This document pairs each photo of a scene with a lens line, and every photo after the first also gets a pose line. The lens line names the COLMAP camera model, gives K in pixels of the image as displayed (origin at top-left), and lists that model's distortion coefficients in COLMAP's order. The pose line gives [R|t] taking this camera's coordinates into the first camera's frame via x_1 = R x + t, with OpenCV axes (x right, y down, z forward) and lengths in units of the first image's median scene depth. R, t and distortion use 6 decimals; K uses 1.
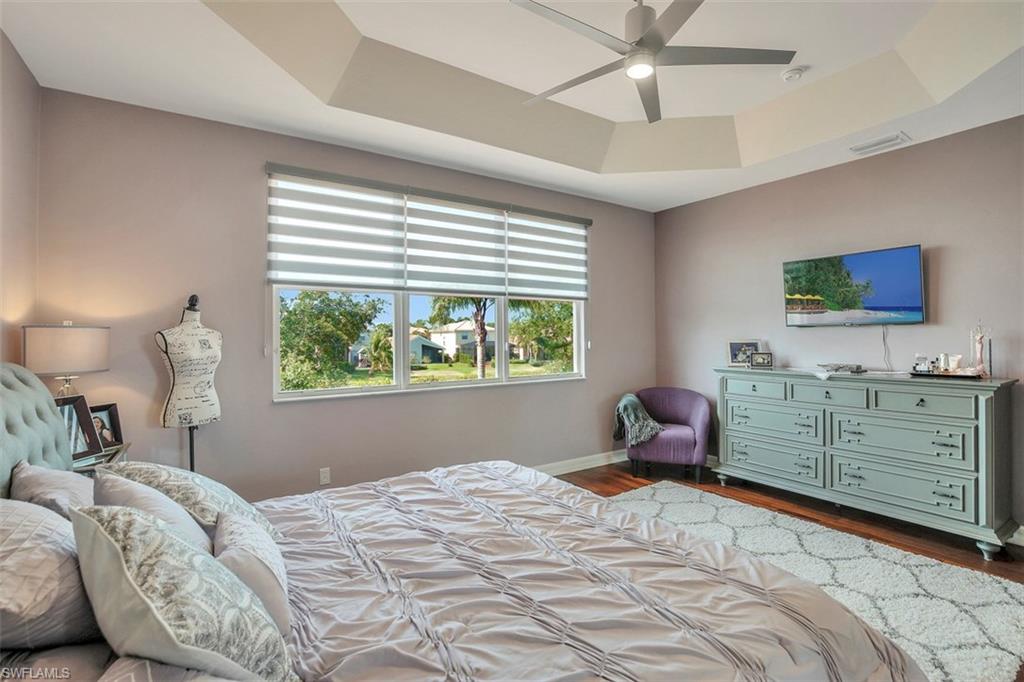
lens RADIAL K [[463.2, 0, 507.8], [0, 463.2, 336.3], [0, 0, 1]] dist [-0.004739, -0.000119]
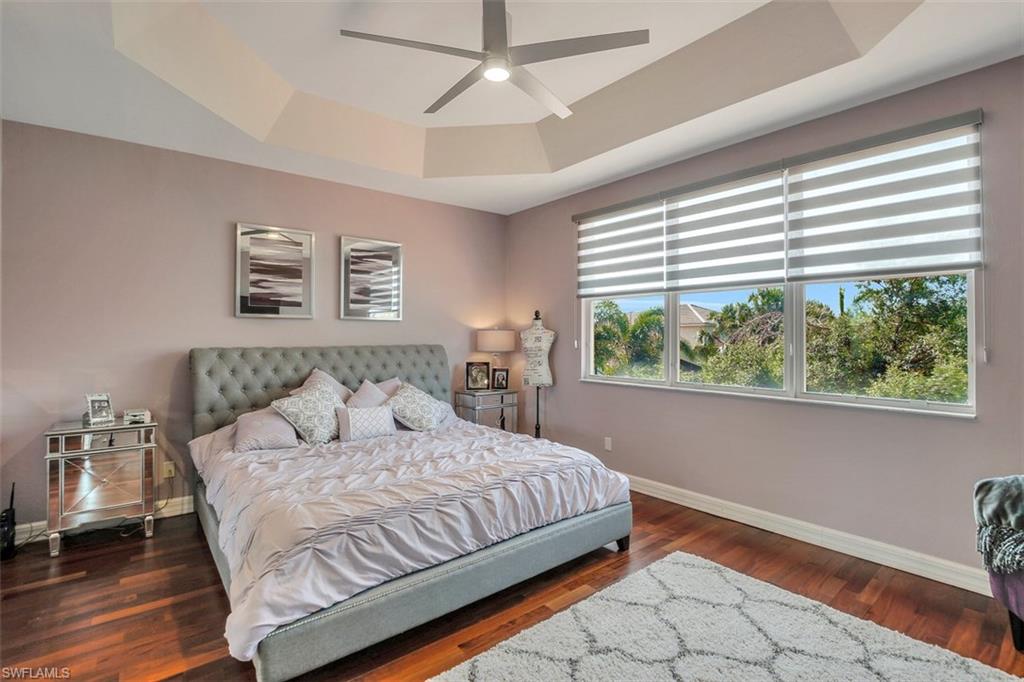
lens RADIAL K [[479.3, 0, 509.8], [0, 479.3, 338.7], [0, 0, 1]] dist [0.000725, 0.000098]
pose [[0.110060, 0.014312, -0.993822, 0.788427], [-0.001376, 0.999898, 0.014247, -0.007196], [0.993924, -0.000200, 0.110068, 0.514292]]
